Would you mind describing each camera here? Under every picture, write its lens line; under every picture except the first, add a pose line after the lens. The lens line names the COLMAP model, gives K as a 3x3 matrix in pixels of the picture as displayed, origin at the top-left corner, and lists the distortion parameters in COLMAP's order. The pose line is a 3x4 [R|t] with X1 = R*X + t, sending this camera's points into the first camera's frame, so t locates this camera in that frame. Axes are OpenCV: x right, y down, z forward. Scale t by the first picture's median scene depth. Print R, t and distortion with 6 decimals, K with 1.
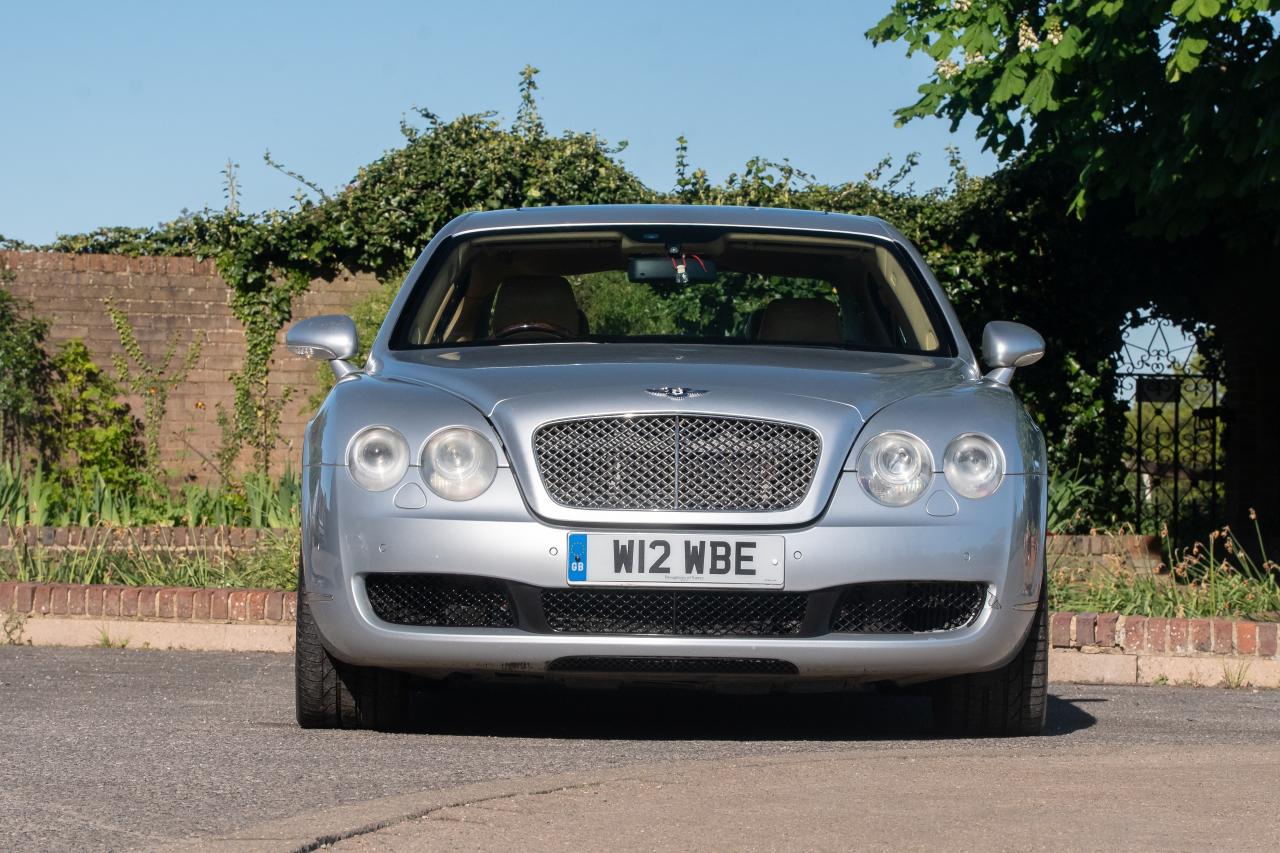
lens RADIAL K [[4897.7, 0, 640.0], [0, 4897.7, 426.5], [0, 0, 1]] dist [0.693868, 4.672354]
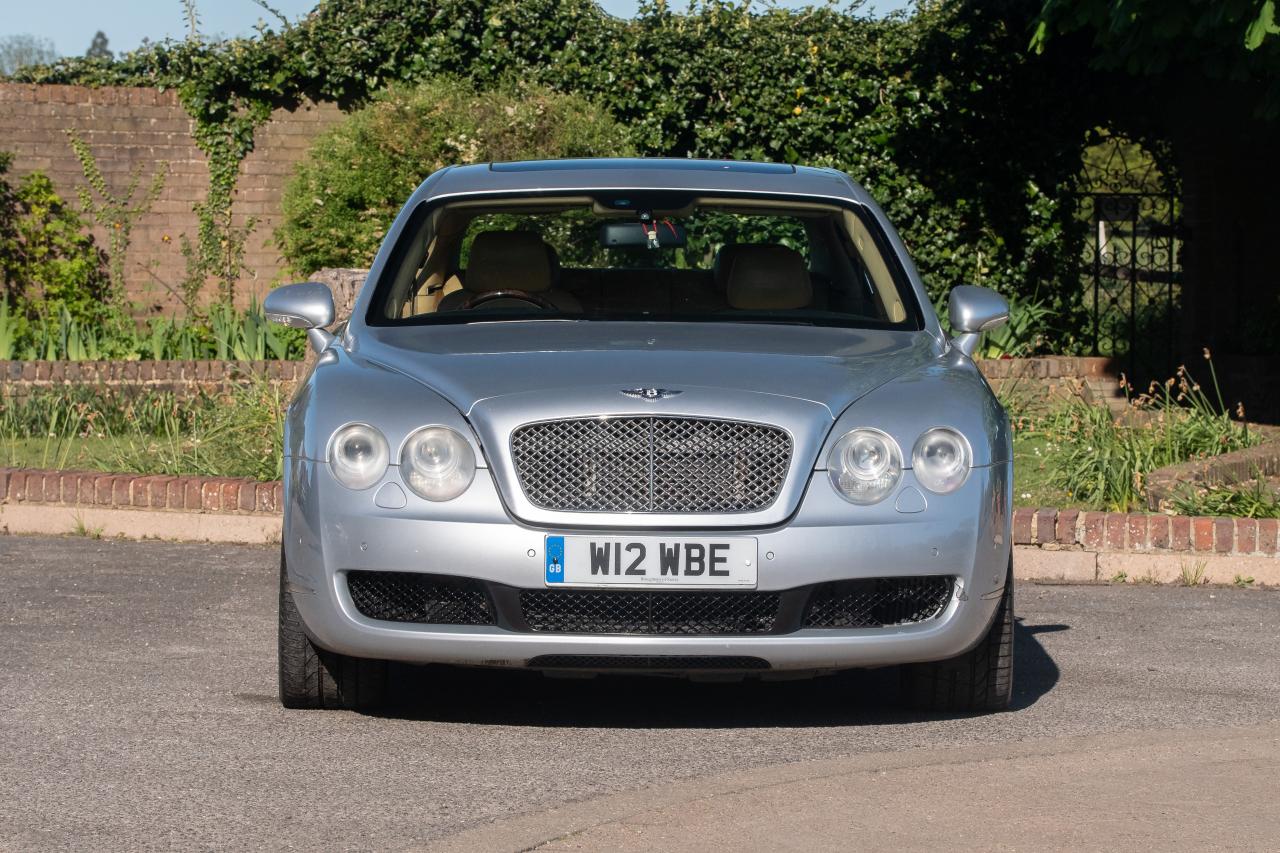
lens RADIAL K [[4897.7, 0, 640.0], [0, 4897.7, 426.5], [0, 0, 1]] dist [0.693868, 4.672354]
pose [[0.999946, -0.004825, 0.009228, -0.001781], [0.004261, 0.998174, 0.060261, -0.025729], [-0.009502, -0.060218, 0.998140, -0.007888]]
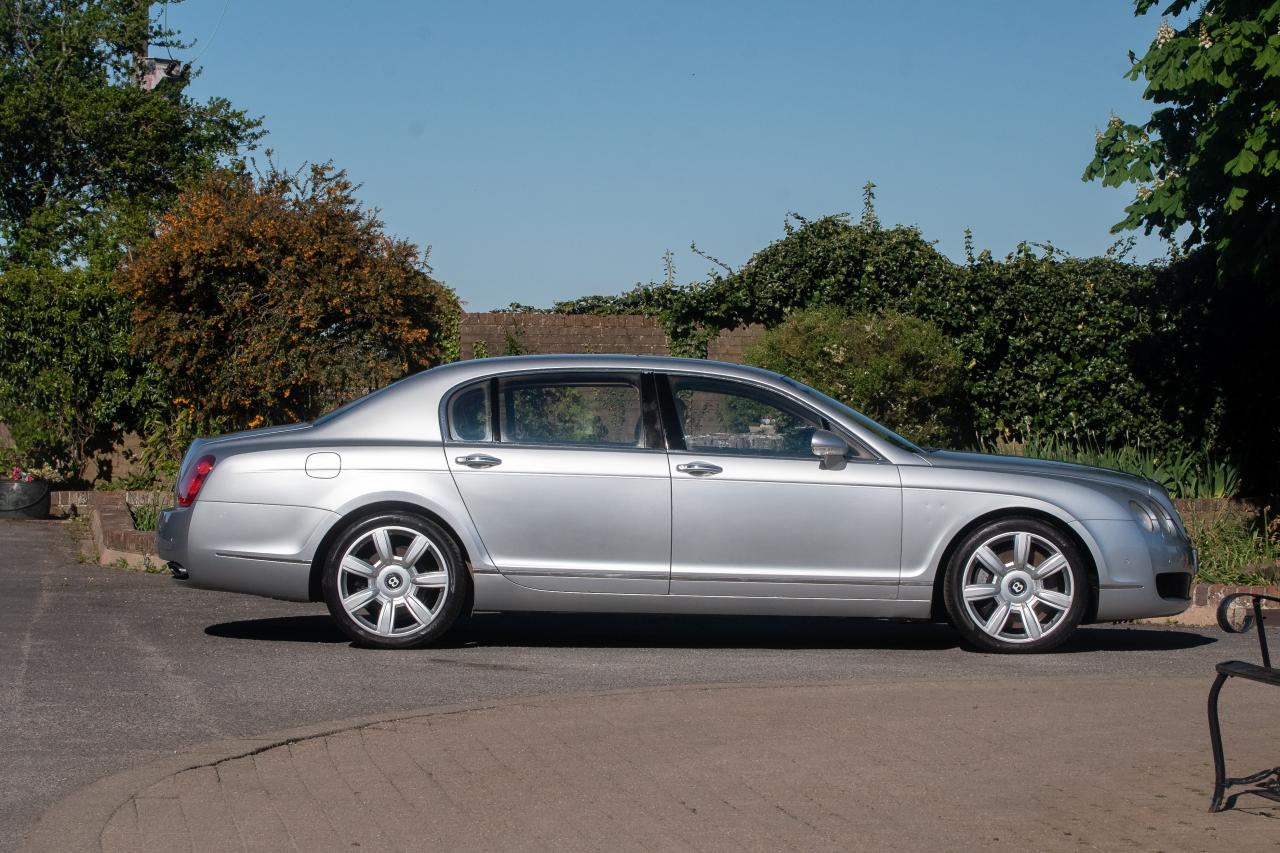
lens RADIAL K [[3902.4, 0, 641.6], [0, 3902.4, 440.7], [0, 0, 1]] dist [0.047168, 2.785894]
pose [[0.986233, -0.003420, -0.165326, 0.105850], [0.007386, 0.999699, 0.023381, -0.023798], [0.165196, -0.024280, 0.985962, -0.177181]]
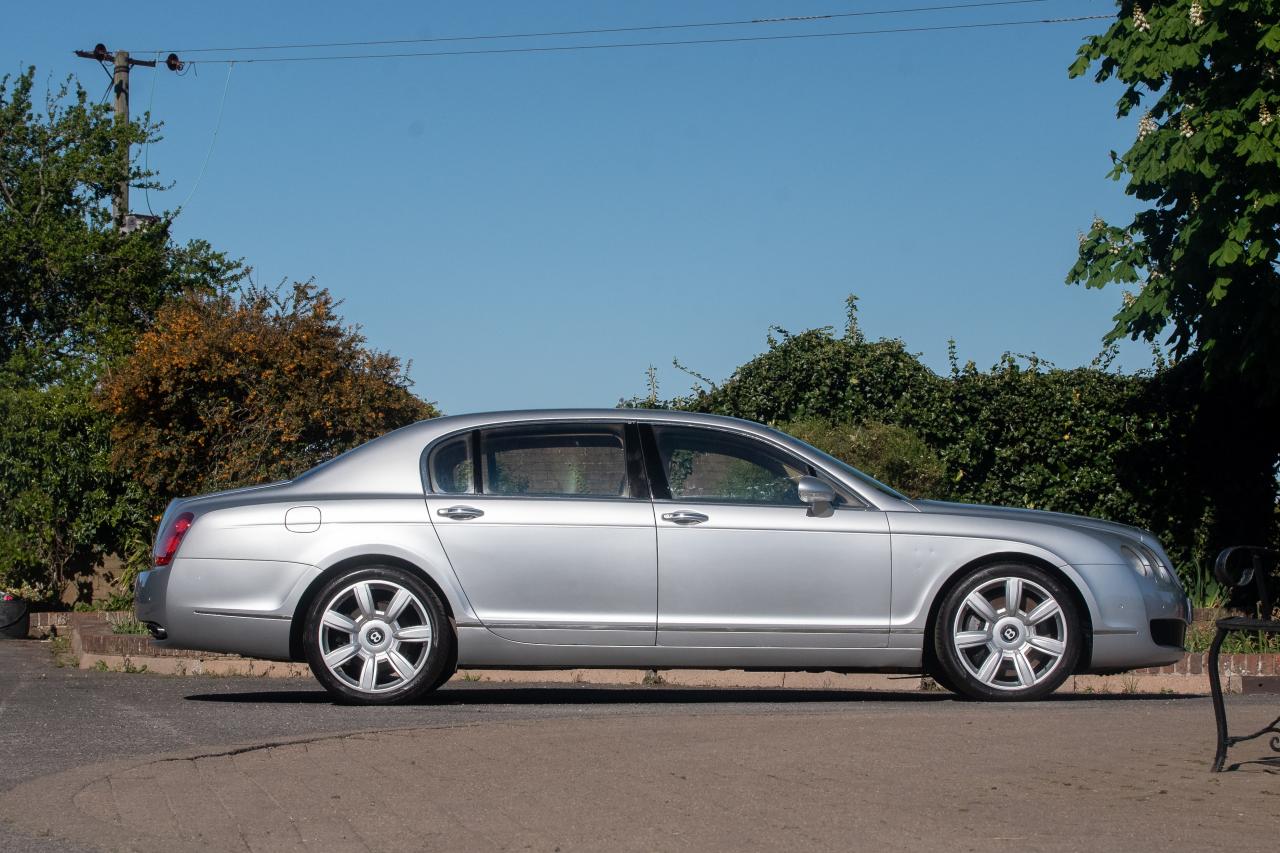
lens RADIAL K [[3902.4, 0, 641.6], [0, 3902.4, 440.7], [0, 0, 1]] dist [0.047168, 2.785894]
pose [[0.986693, -0.024211, -0.160781, 0.104096], [0.019933, 0.999404, -0.028168, 0.002217], [0.161367, 0.024589, 0.986588, -0.168045]]
